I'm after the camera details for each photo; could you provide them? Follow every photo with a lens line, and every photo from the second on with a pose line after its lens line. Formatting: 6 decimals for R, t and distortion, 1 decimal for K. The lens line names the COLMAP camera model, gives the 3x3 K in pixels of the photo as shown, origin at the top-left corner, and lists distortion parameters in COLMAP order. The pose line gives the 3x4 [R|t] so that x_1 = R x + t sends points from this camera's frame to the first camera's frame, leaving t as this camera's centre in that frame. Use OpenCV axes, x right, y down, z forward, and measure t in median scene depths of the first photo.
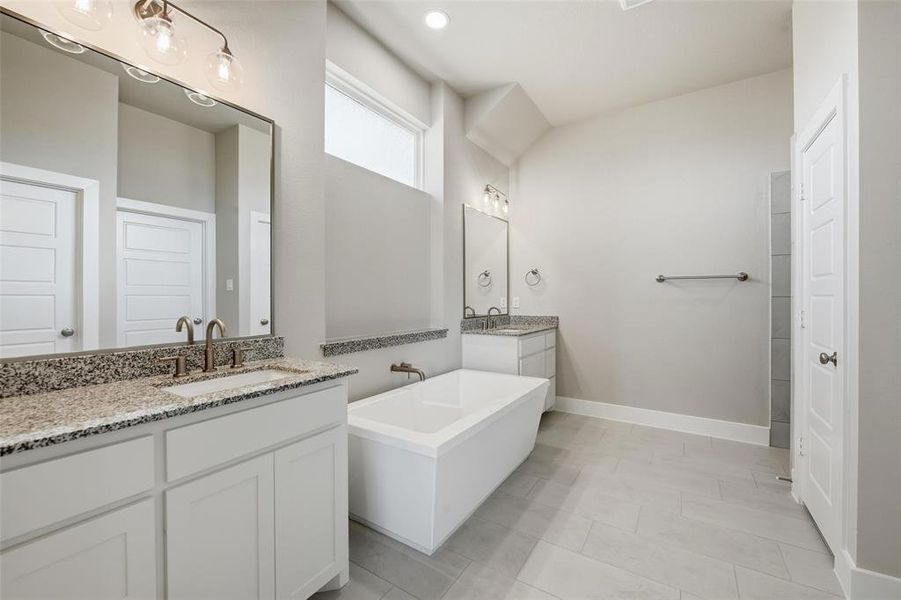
lens RADIAL K [[361.8, 0, 447.3], [0, 361.8, 300.4], [0, 0, 1]] dist [-0.006789, -0.000874]
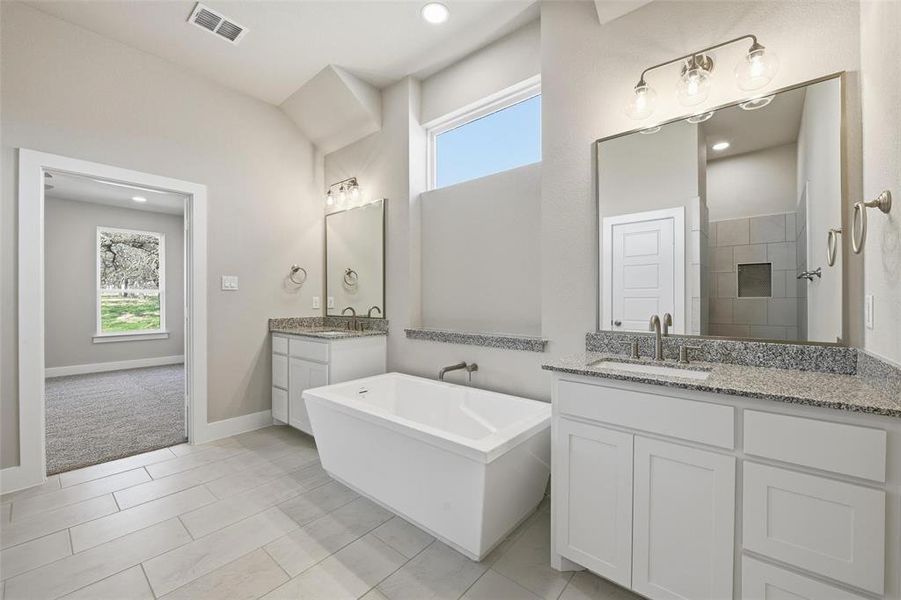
lens RADIAL K [[361.8, 0, 470.4], [0, 361.8, 296.9], [0, 0, 1]] dist [-0.006789, -0.000874]
pose [[-0.102255, 0.005787, -0.994741, 1.110208], [-0.000173, 0.999983, 0.005835, -0.019137], [0.994758, 0.000769, -0.102252, 1.421607]]
